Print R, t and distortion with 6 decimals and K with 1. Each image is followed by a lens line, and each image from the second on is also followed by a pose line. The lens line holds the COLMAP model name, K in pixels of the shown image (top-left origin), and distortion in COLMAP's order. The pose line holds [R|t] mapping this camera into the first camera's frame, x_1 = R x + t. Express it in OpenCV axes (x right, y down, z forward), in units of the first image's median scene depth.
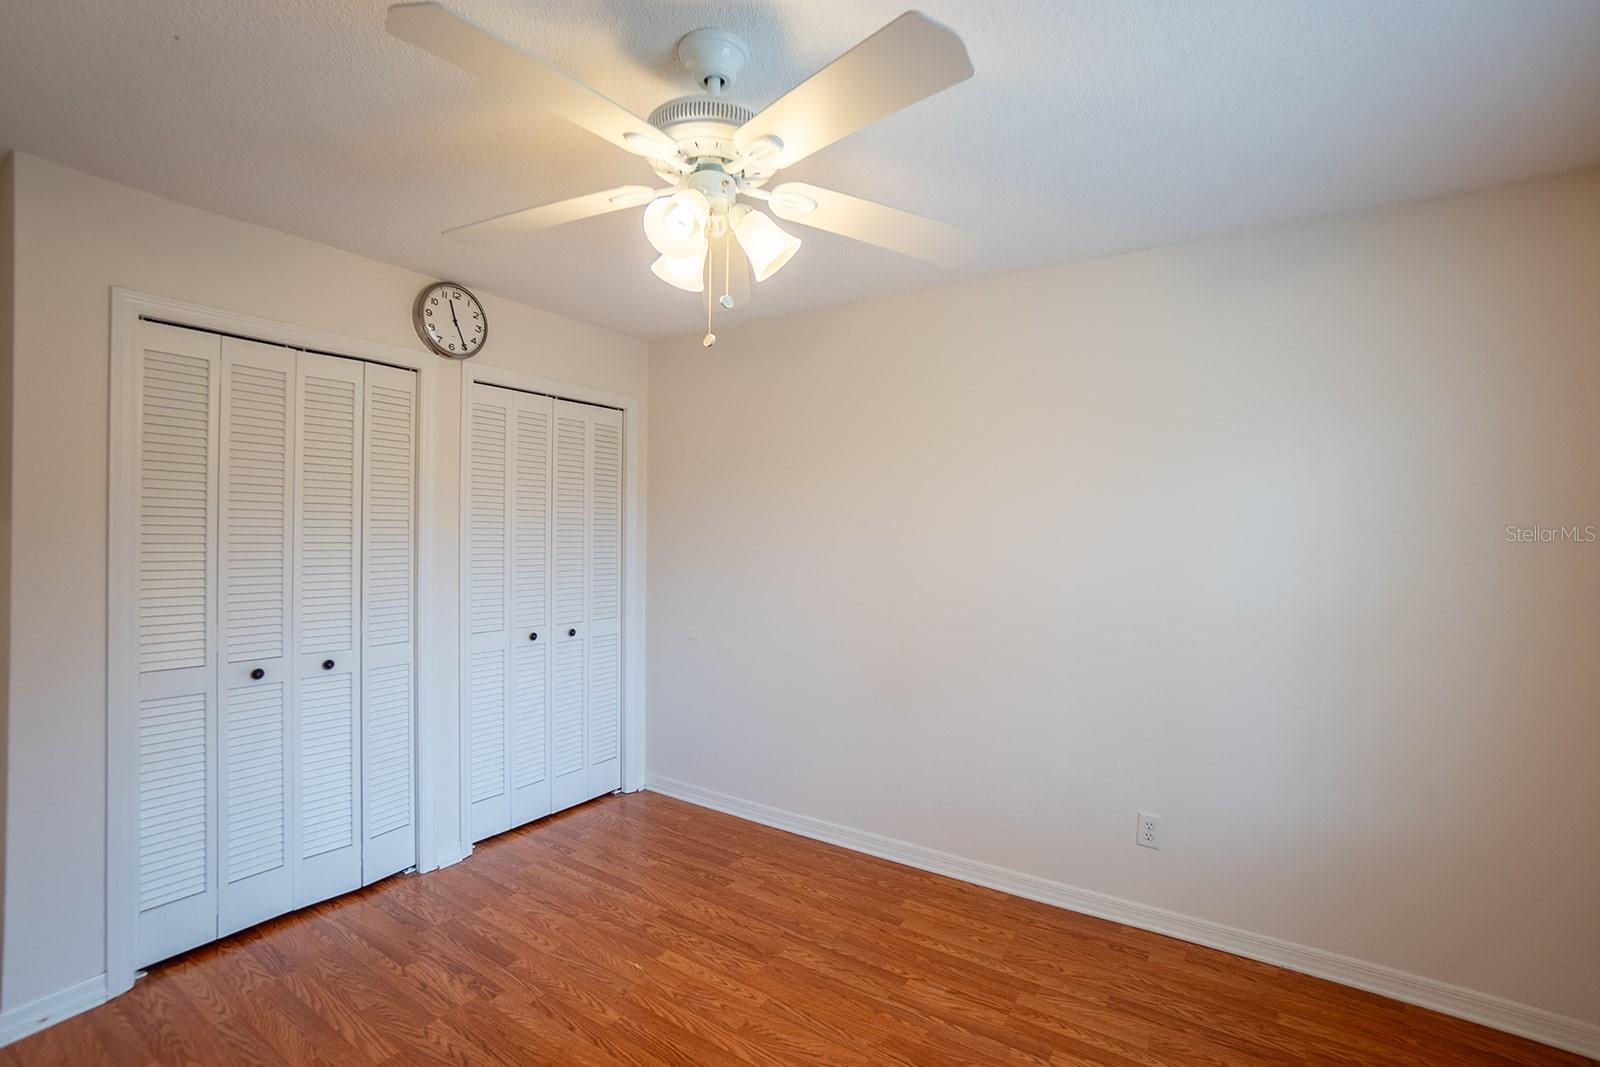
lens RADIAL K [[710.1, 0, 796.9], [0, 710.1, 527.4], [0, 0, 1]] dist [-0.042754, 0.014201]
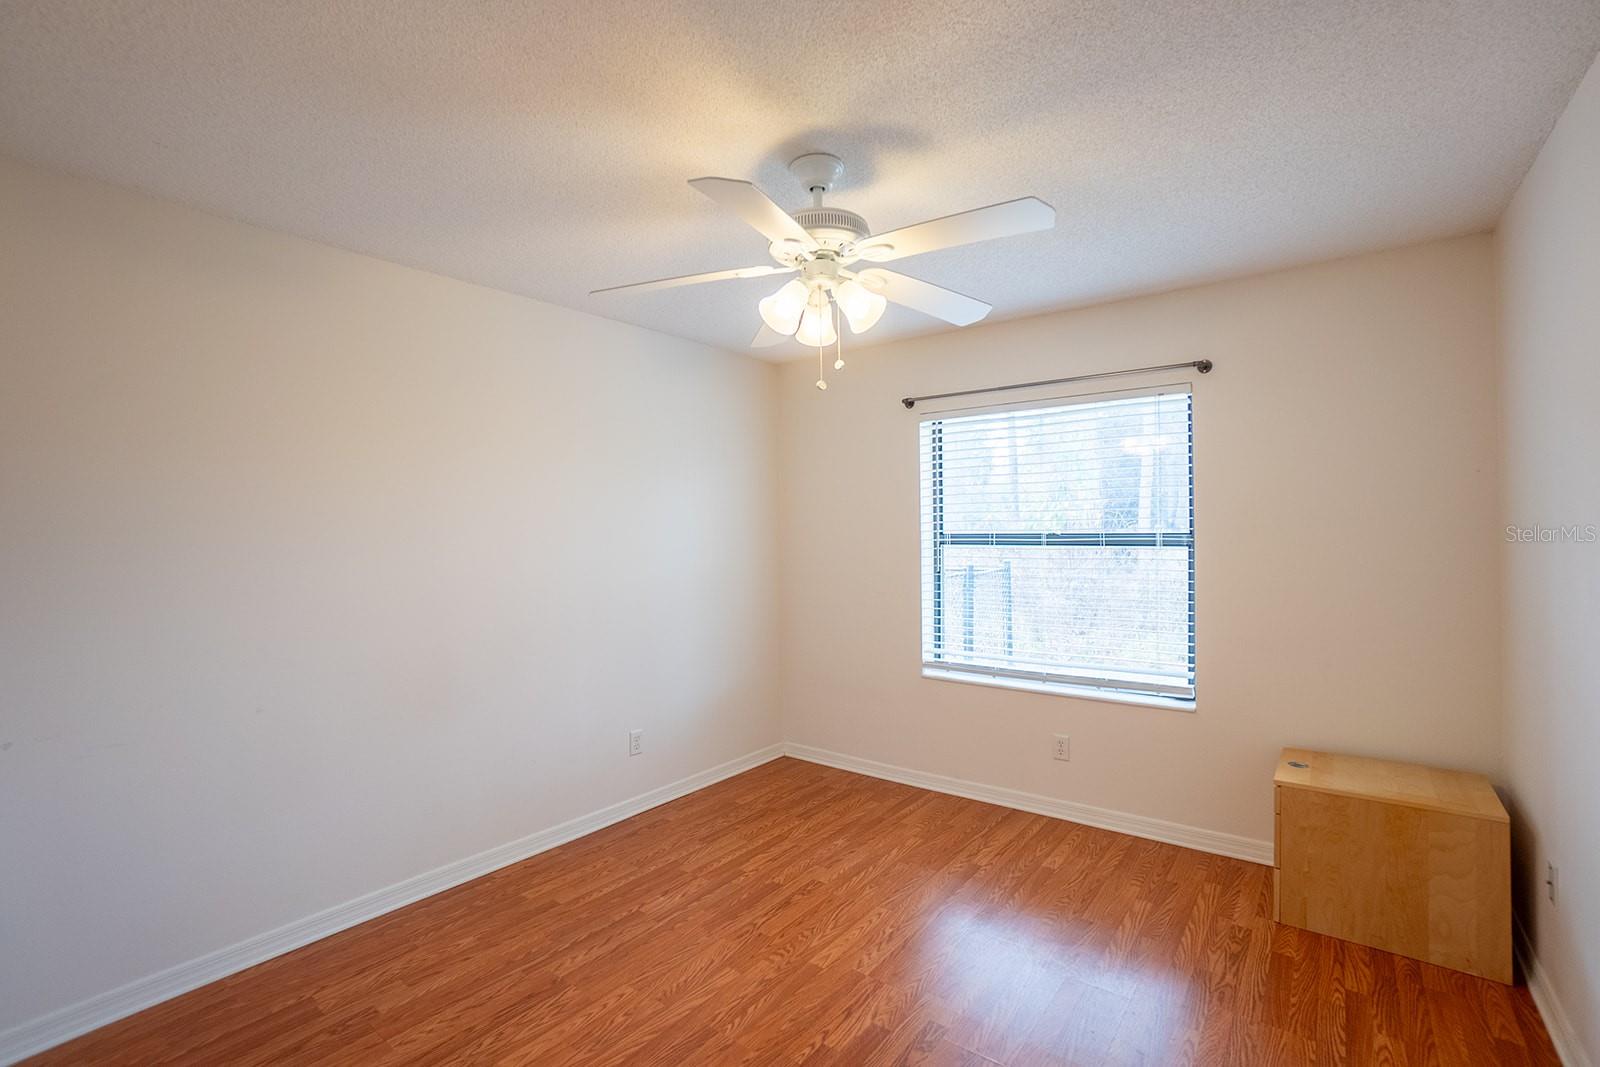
lens RADIAL K [[710.1, 0, 795.7], [0, 710.1, 534.4], [0, 0, 1]] dist [-0.042754, 0.014201]
pose [[0.078364, -0.011150, 0.996862, -0.863658], [-0.001930, 0.999934, 0.011336, -0.000788], [-0.996923, -0.002812, 0.078338, 0.562397]]
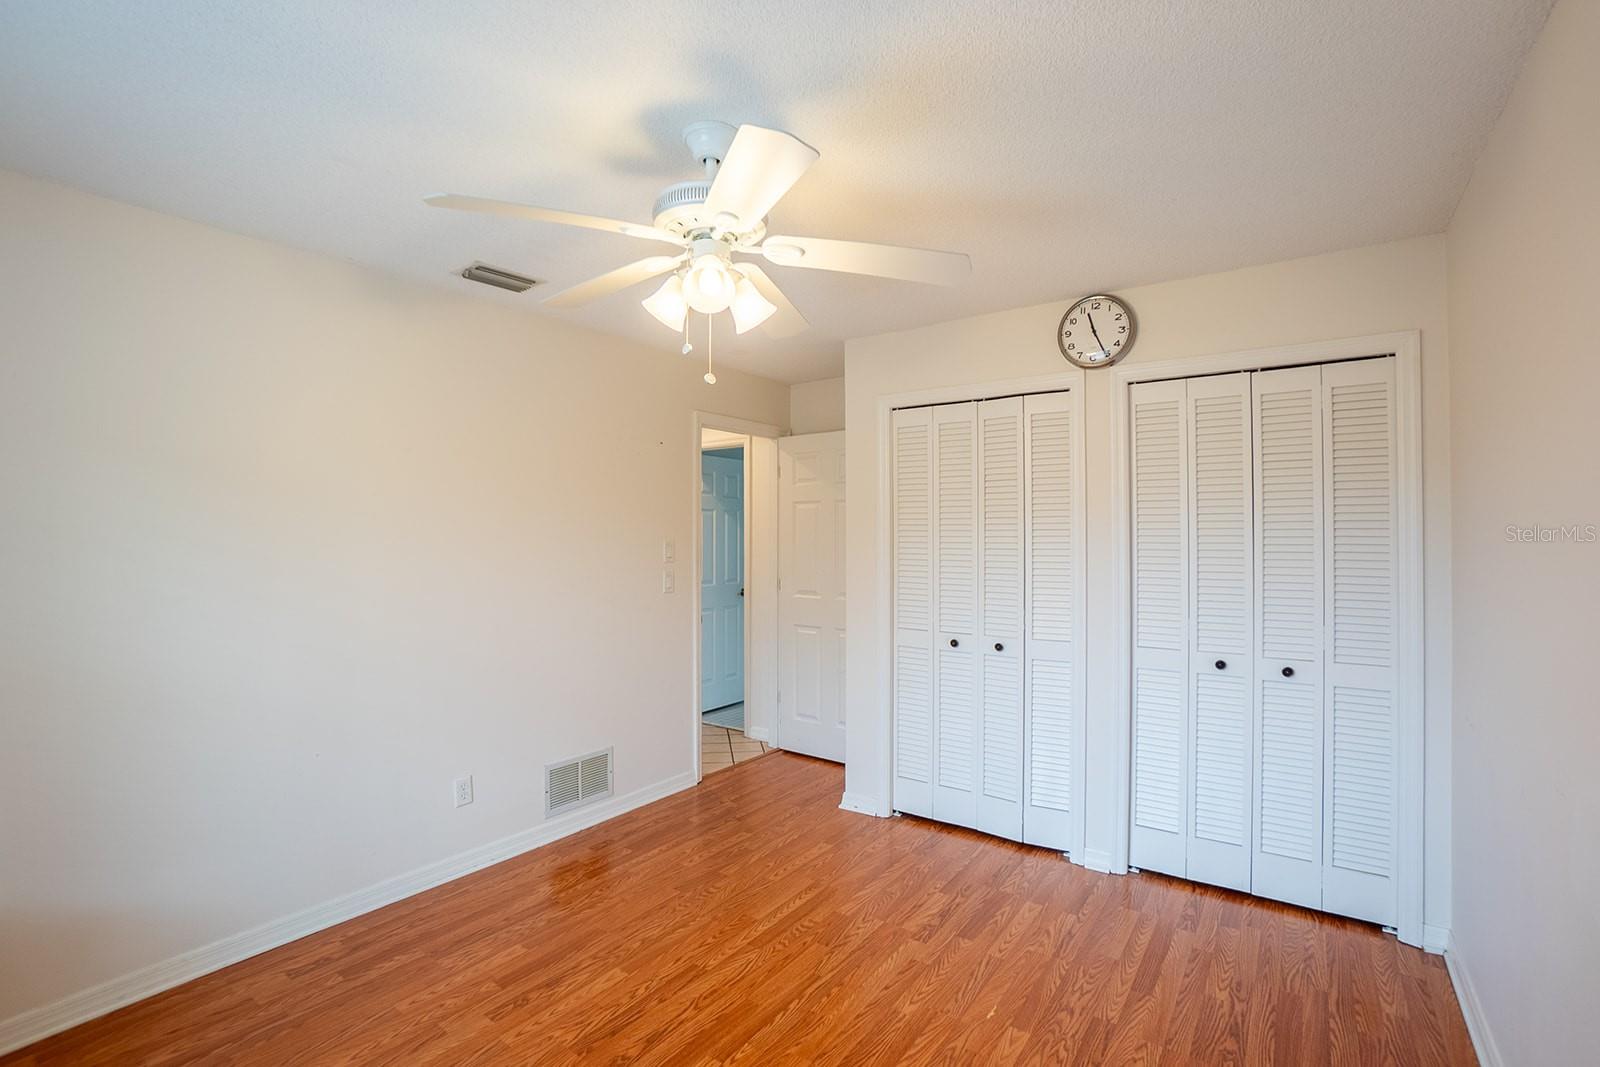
lens RADIAL K [[710.1, 0, 801.1], [0, 710.1, 535.7], [0, 0, 1]] dist [-0.042754, 0.014201]
pose [[-0.021942, -0.019605, -0.999567, 0.616068], [0.001746, 0.999805, -0.019648, 0.023071], [0.999758, -0.002176, -0.021903, 0.692499]]
